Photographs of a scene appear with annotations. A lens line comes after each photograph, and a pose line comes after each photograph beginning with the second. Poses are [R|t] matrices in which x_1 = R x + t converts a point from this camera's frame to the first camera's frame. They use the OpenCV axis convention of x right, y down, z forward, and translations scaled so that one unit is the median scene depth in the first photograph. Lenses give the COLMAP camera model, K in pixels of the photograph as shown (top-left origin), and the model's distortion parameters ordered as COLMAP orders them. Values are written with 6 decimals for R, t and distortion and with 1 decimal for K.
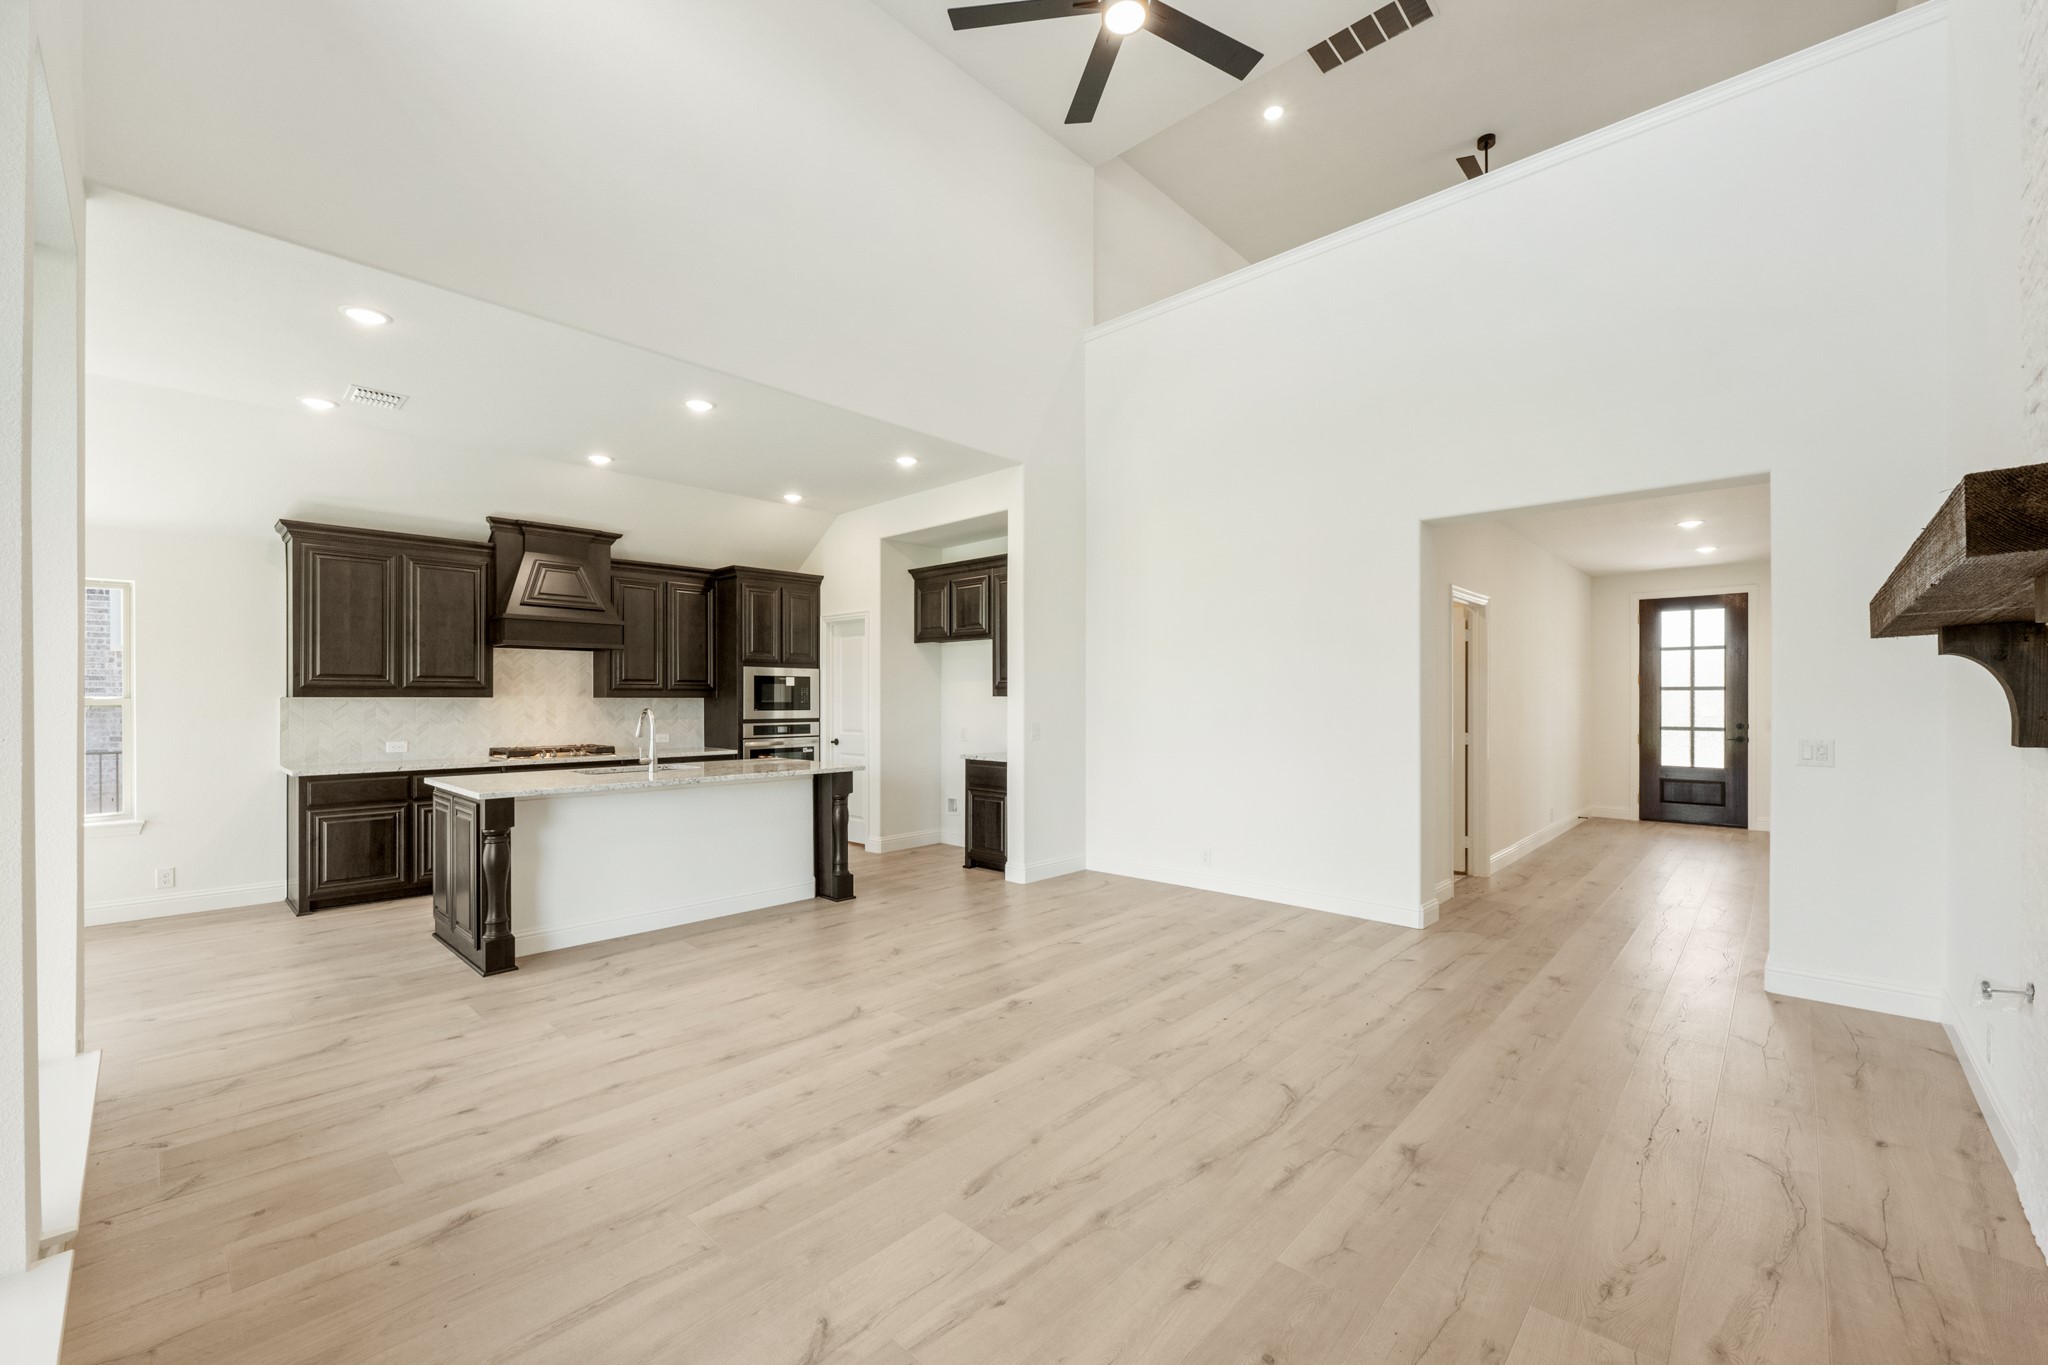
lens RADIAL K [[836.4, 0, 1018.6], [0, 836.4, 696.7], [0, 0, 1]] dist [-0.003358, -0.000361]
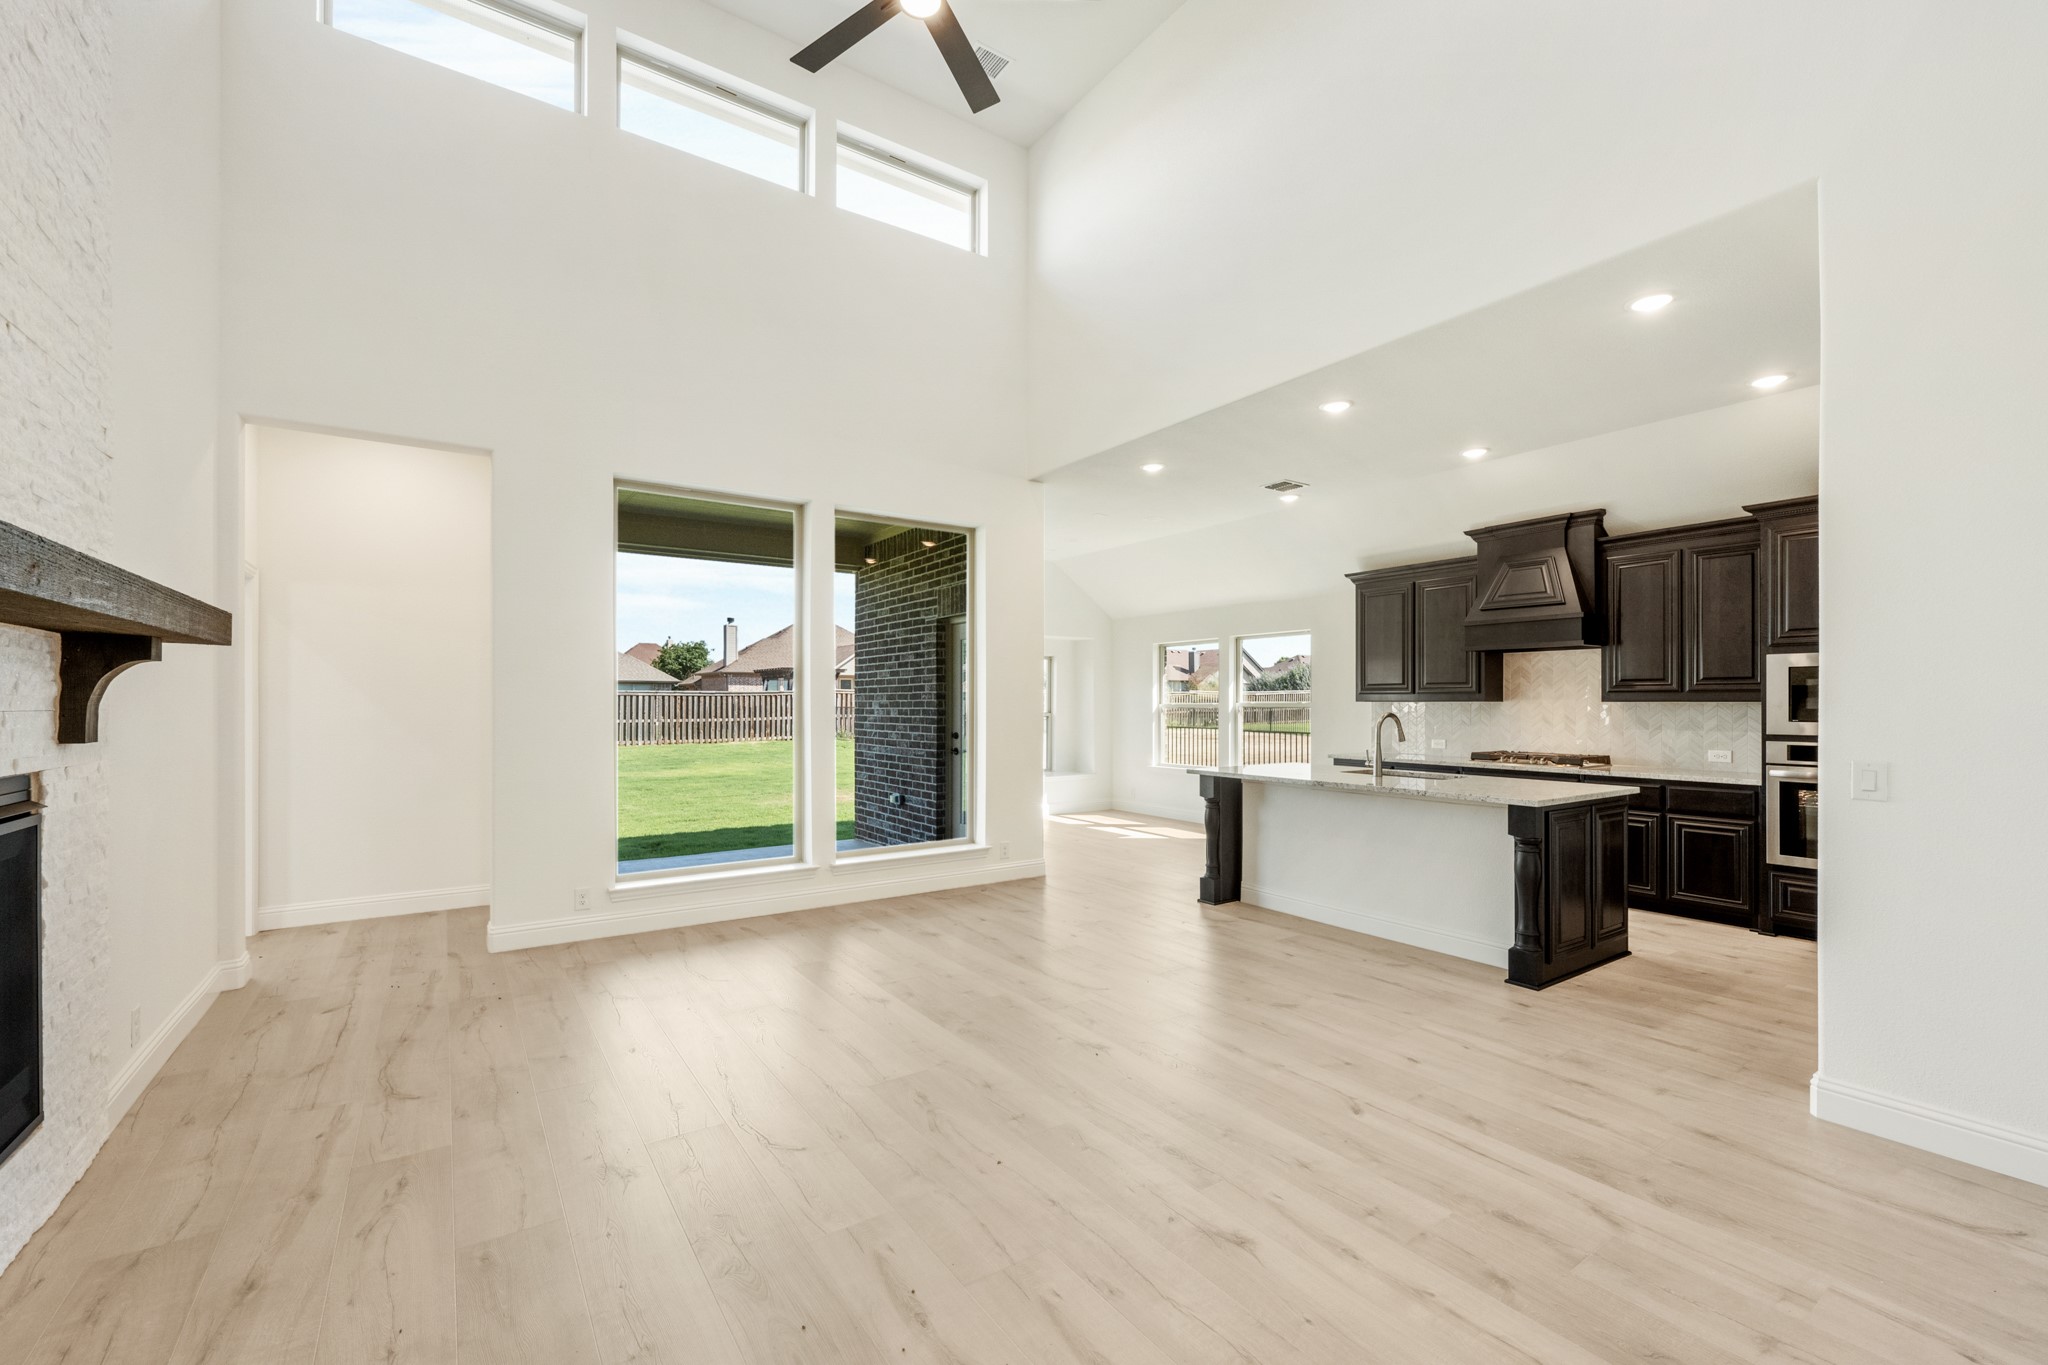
lens RADIAL K [[836.4, 0, 1007.9], [0, 836.4, 697.3], [0, 0, 1]] dist [-0.003358, -0.000361]
pose [[-0.224921, -0.006203, -0.974357, 0.689747], [0.000526, 0.999979, -0.006487, 0.002435], [0.974377, -0.001972, -0.224913, 0.867894]]
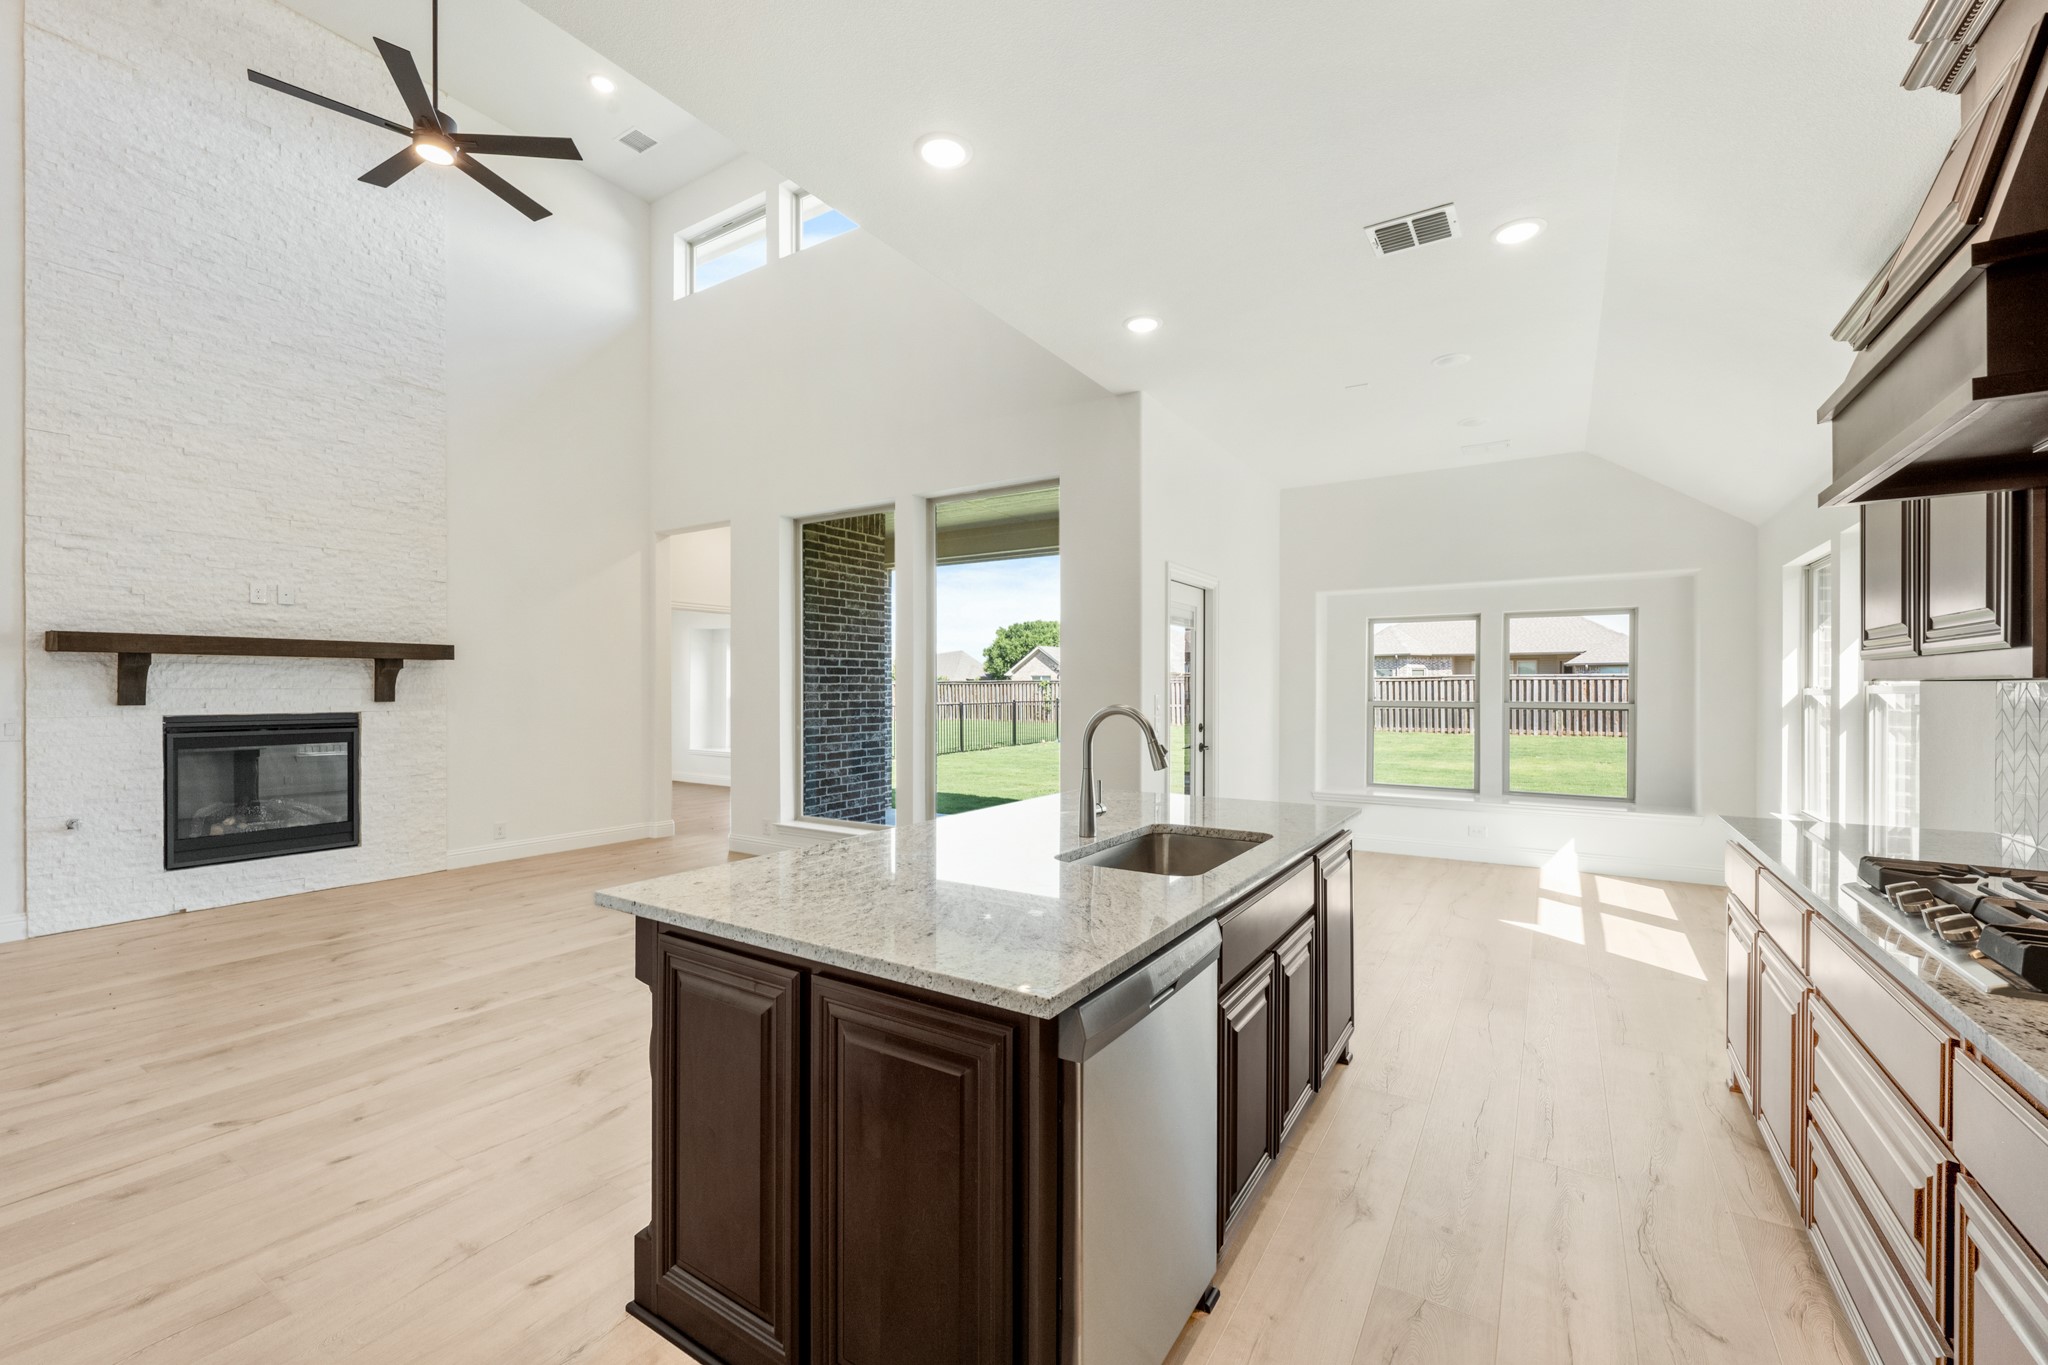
lens RADIAL K [[836.4, 0, 1015.9], [0, 836.4, 694.0], [0, 0, 1]] dist [-0.003358, -0.000361]
pose [[-0.982661, -0.000583, -0.185410, -0.335661], [-0.002173, 0.999963, 0.008369, 0.004079], [0.185398, 0.008627, -0.982626, 1.591255]]
